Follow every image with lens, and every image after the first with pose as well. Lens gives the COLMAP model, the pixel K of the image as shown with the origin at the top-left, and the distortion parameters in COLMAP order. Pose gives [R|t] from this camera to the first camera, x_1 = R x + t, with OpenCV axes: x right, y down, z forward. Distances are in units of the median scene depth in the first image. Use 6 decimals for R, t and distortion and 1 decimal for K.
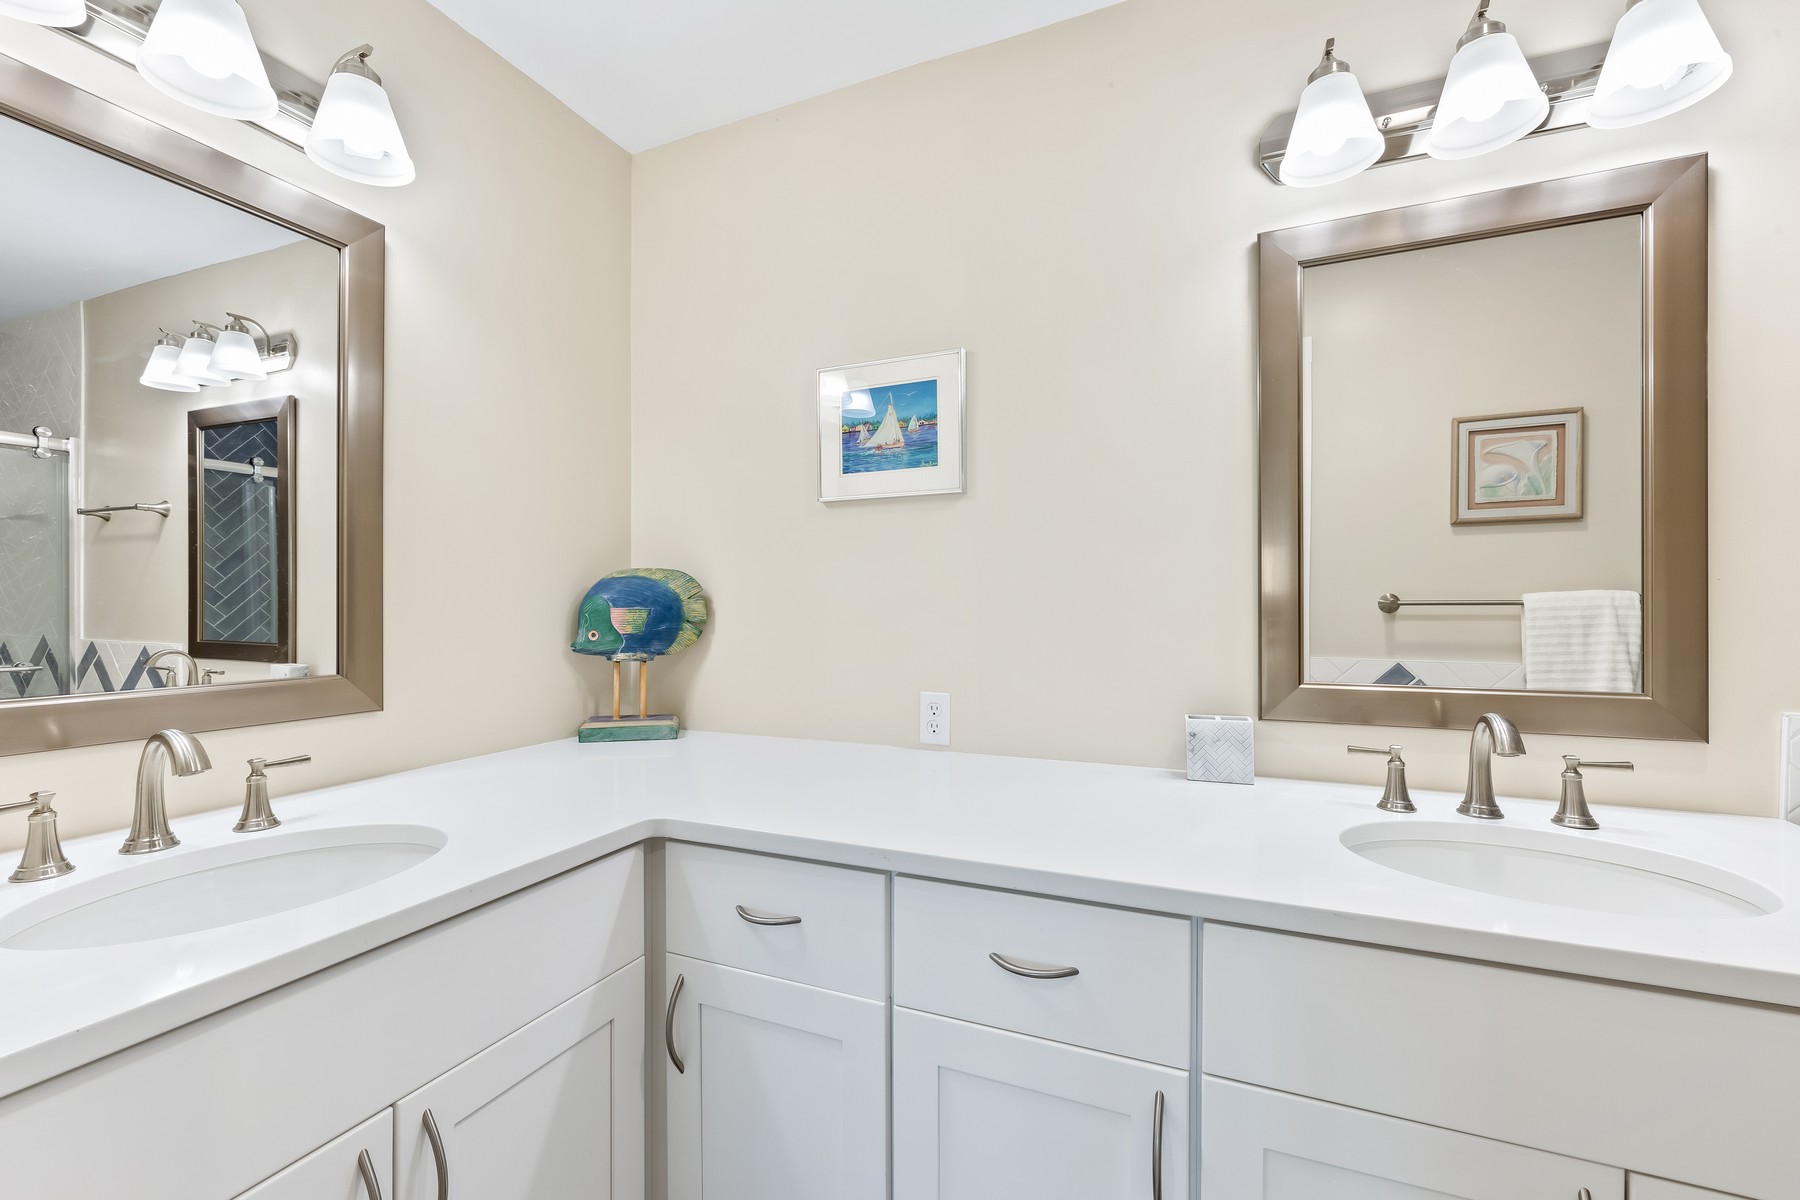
lens RADIAL K [[766.4, 0, 892.7], [0, 766.4, 605.7], [0, 0, 1]] dist [-0.003171, -0.000829]
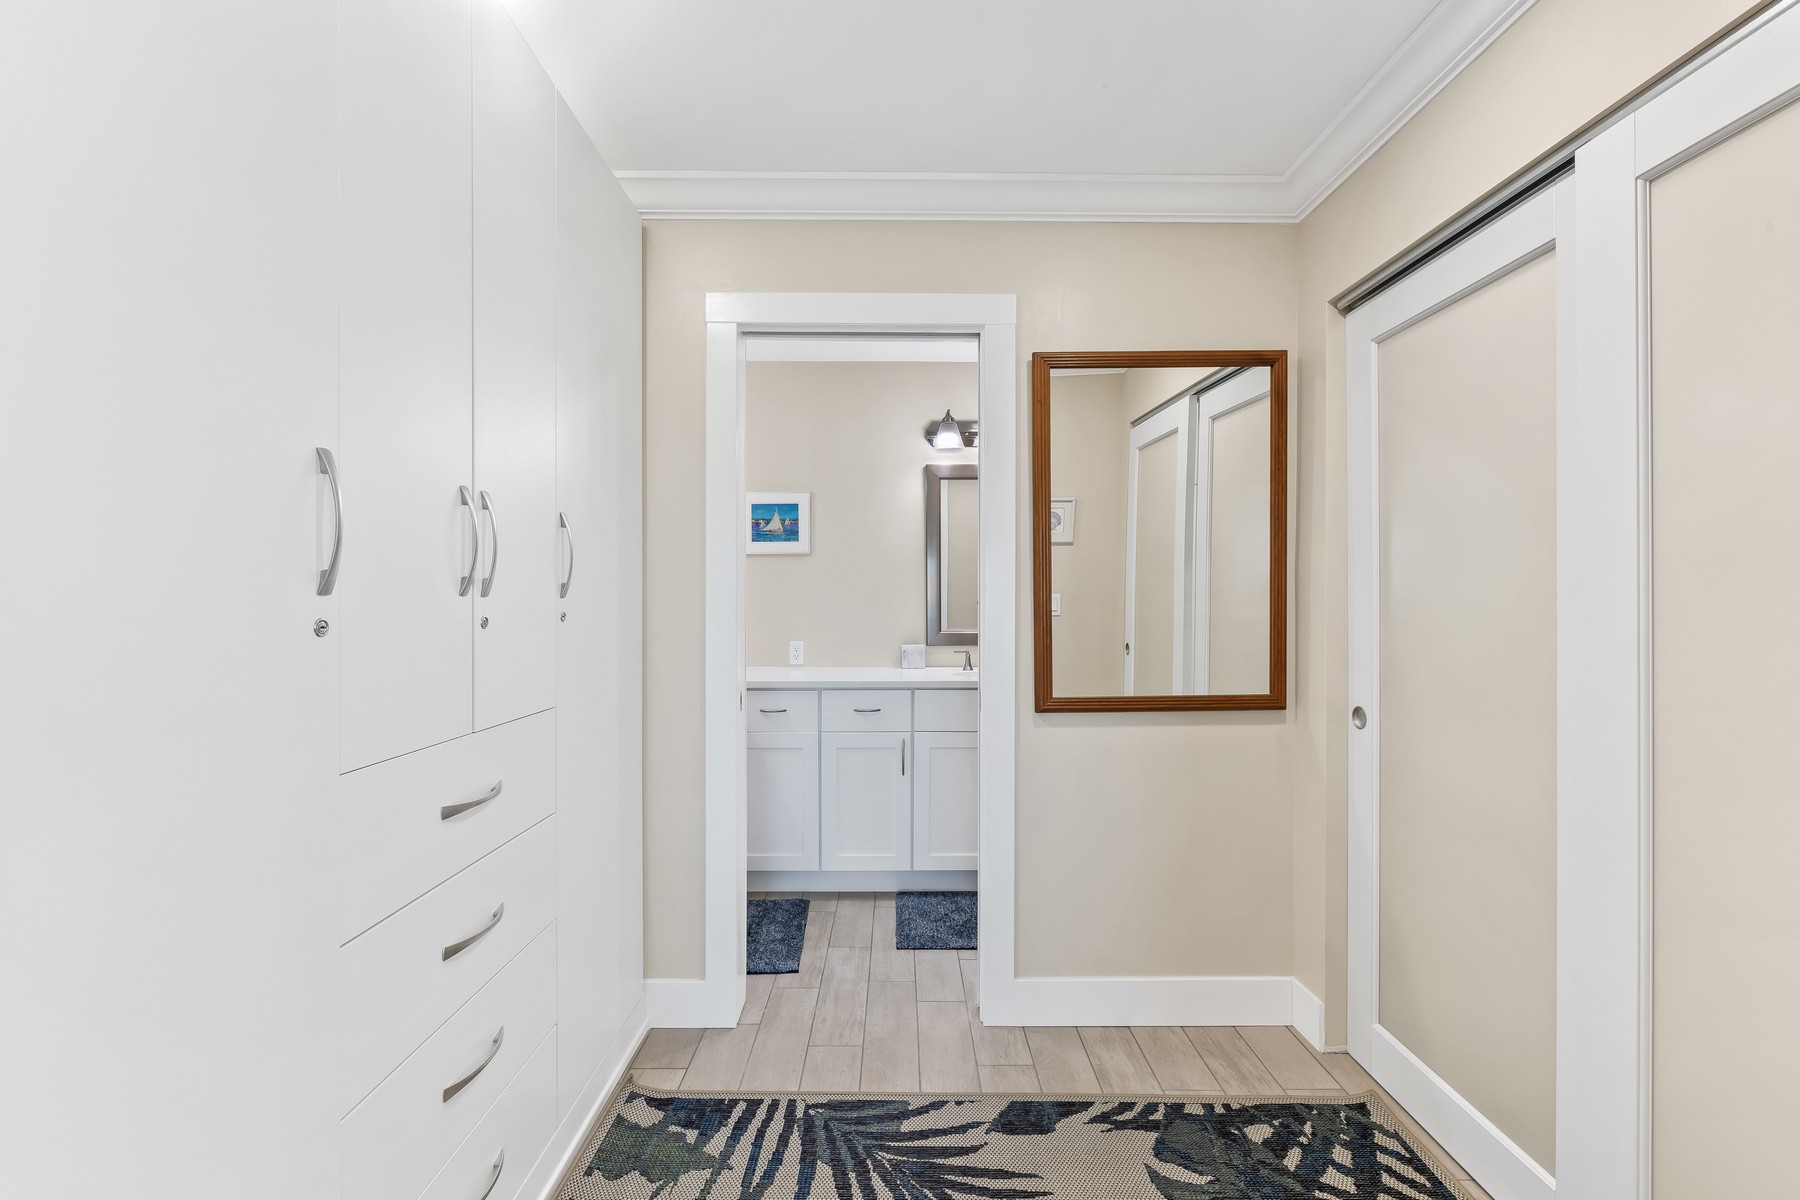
lens RADIAL K [[766.4, 0, 901.3], [0, 766.4, 602.0], [0, 0, 1]] dist [-0.003171, -0.000829]
pose [[0.910302, 0.001890, 0.413942, -0.603970], [0.000380, 0.999985, -0.005401, 0.009490], [-0.413946, 0.005074, 0.910287, -1.192968]]
